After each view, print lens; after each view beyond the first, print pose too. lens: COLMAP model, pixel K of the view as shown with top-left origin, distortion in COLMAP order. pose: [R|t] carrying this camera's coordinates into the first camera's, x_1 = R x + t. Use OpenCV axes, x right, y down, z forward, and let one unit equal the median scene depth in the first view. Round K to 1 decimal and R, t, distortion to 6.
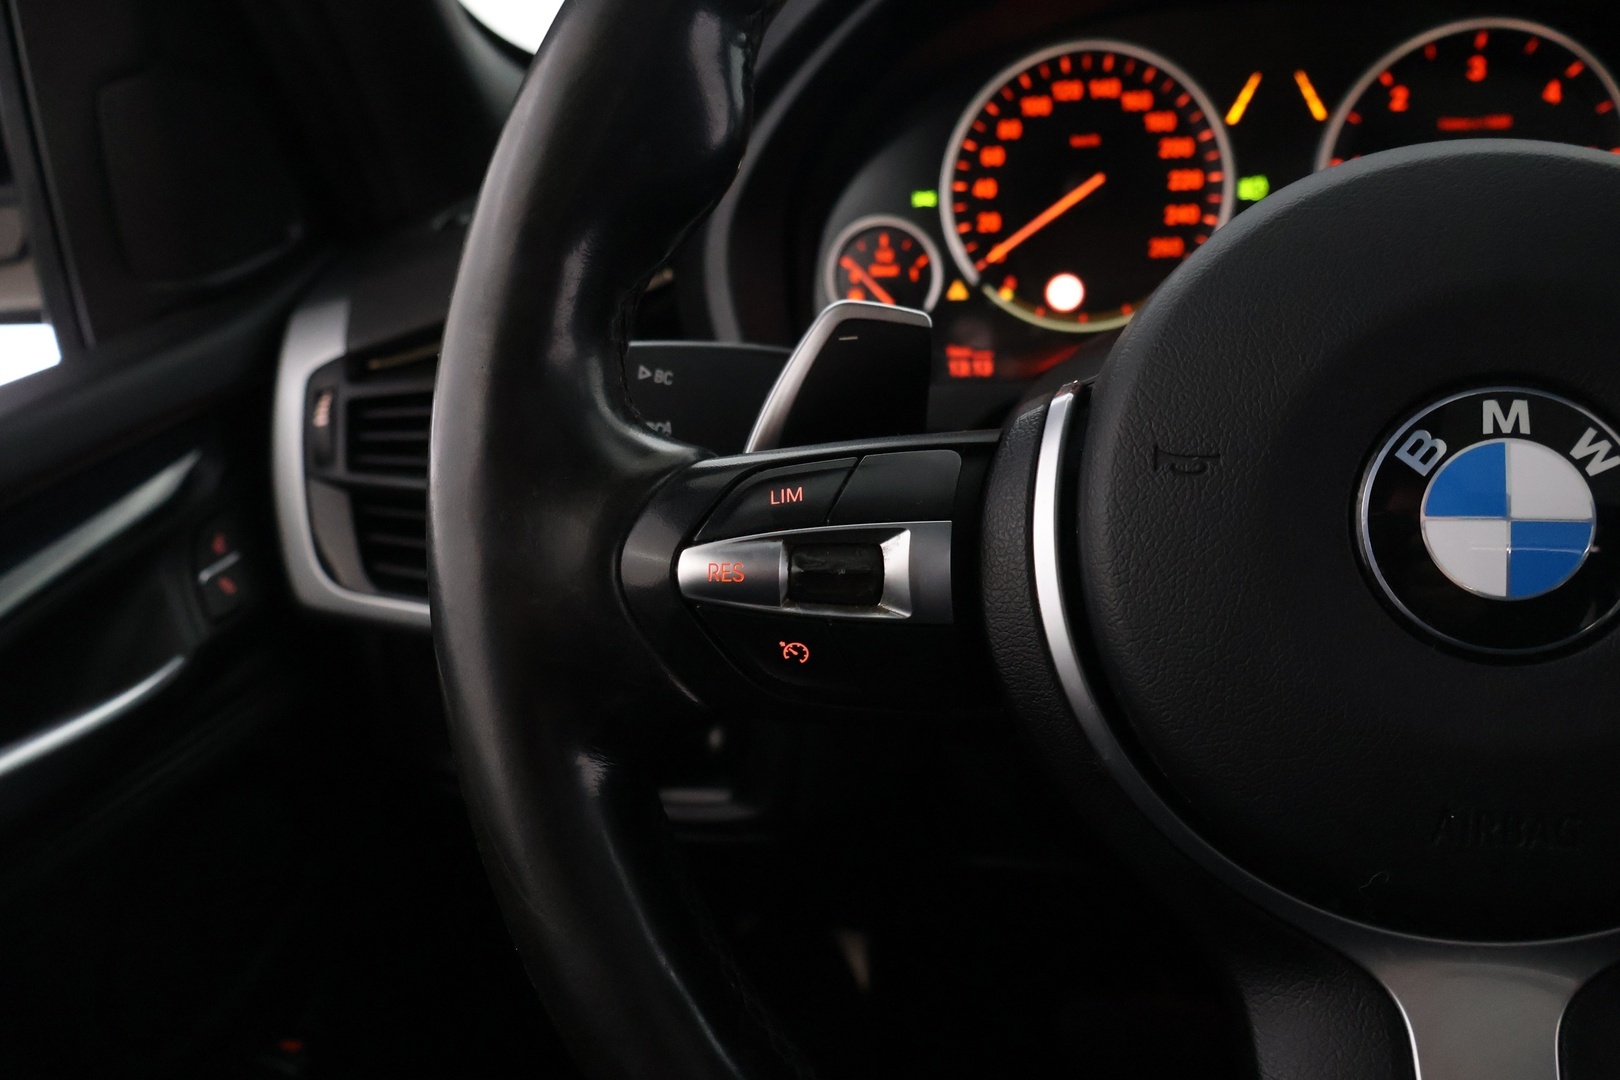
lens RADIAL K [[1392.5, 0, 812.7], [0, 1392.5, 518.6], [0, 0, 1]] dist [0.002737, 0.016447]
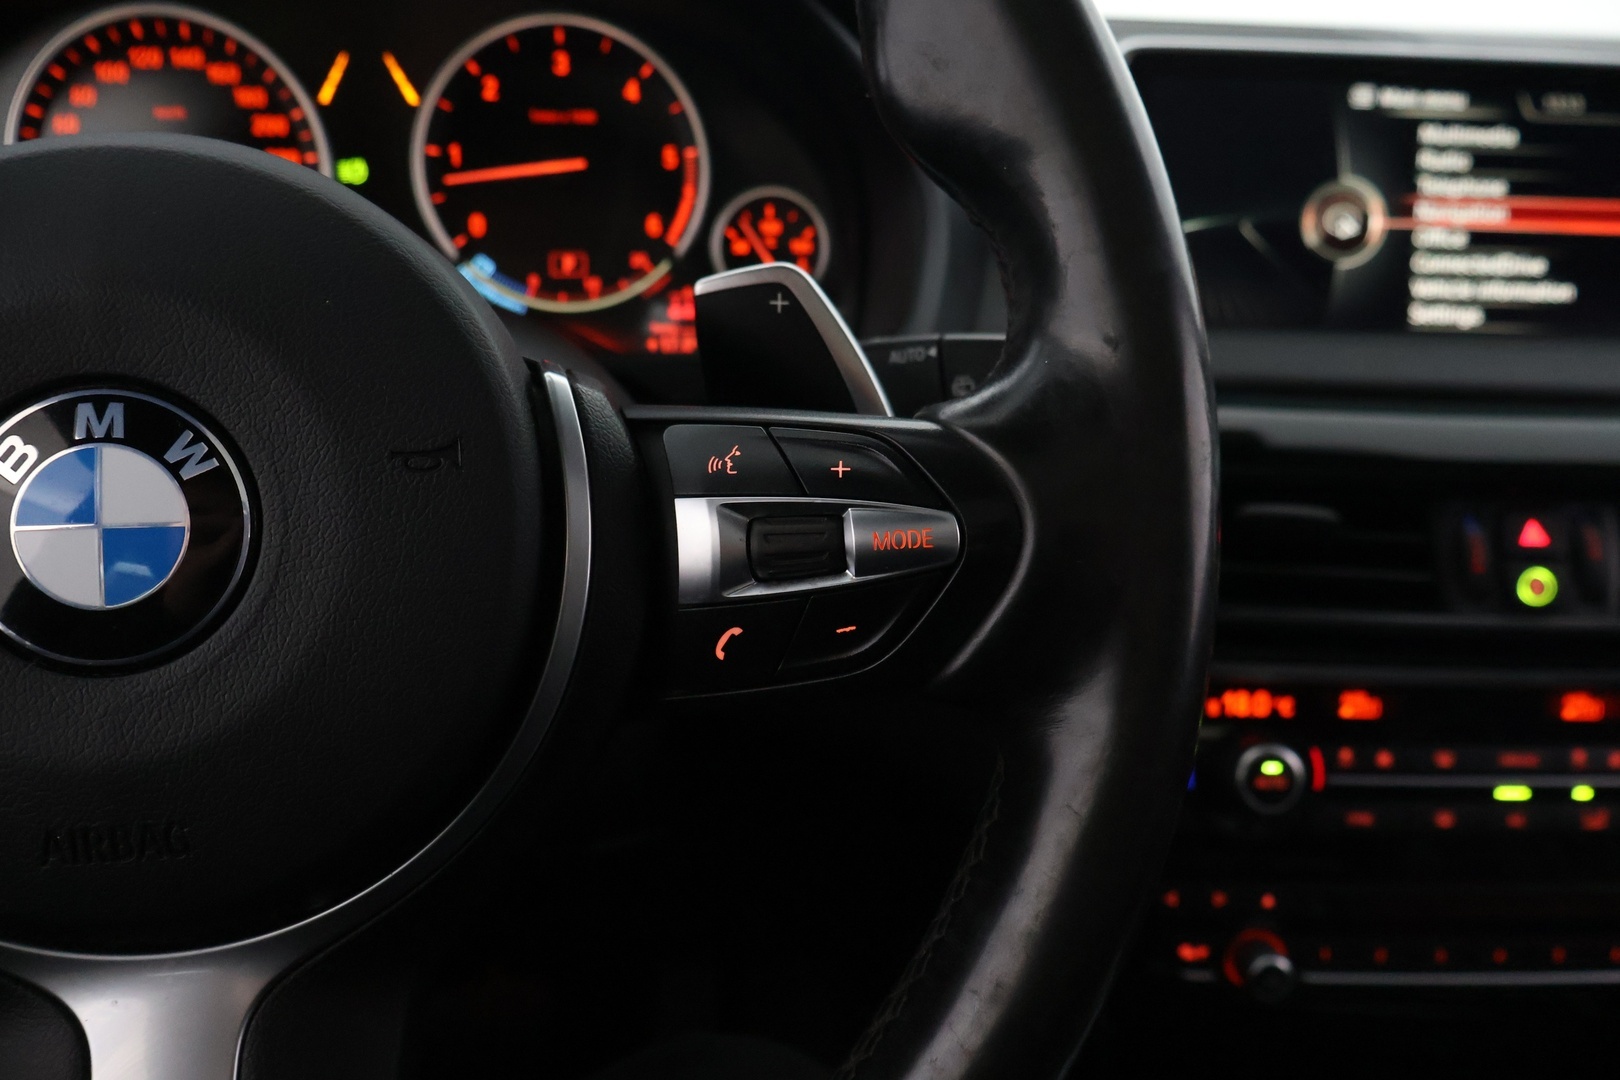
lens RADIAL K [[1392.5, 0, 812.7], [0, 1392.5, 518.6], [0, 0, 1]] dist [0.002737, 0.016447]
pose [[0.947884, -0.038957, 0.316225, 0.308709], [0.033262, 0.999173, 0.023390, -0.005386], [-0.316874, -0.011653, 0.948396, -0.034795]]
